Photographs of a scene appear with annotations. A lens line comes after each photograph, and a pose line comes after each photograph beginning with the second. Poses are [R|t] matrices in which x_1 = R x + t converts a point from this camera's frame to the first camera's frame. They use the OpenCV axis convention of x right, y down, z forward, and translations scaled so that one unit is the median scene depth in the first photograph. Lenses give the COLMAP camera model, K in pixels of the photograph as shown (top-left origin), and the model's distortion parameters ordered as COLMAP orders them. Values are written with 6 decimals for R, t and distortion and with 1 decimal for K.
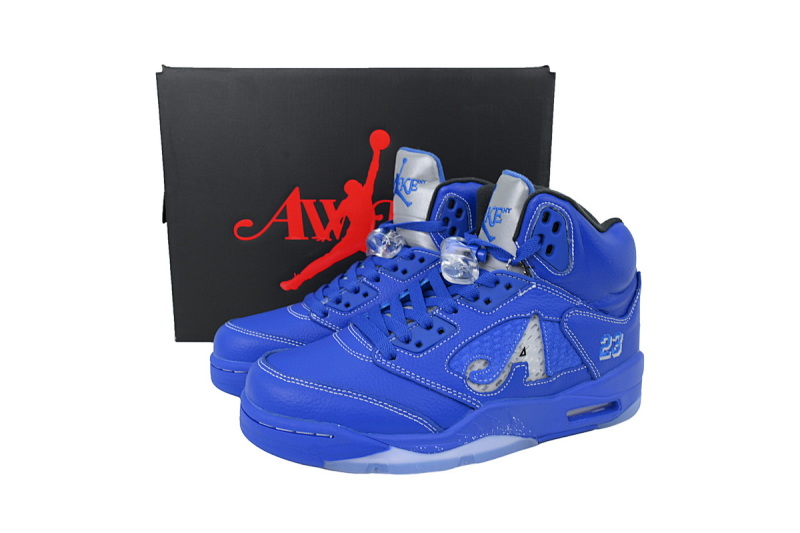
lens RADIAL K [[576.6, 0, 400.7], [0, 576.6, 268.4], [0, 0, 1]] dist [0.045286, 0.002111]
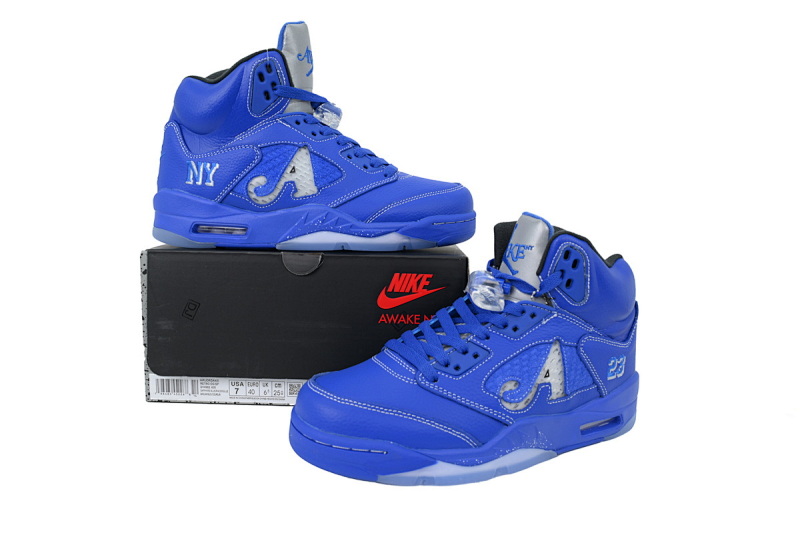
lens RADIAL K [[576.6, 0, 402.6], [0, 576.6, 269.2], [0, 0, 1]] dist [0.045286, 0.002111]
pose [[0.994800, 0.008093, 0.101527, -0.185954], [-0.005200, 0.999574, -0.028727, -0.025608], [-0.101717, 0.028049, 0.994418, -0.103091]]
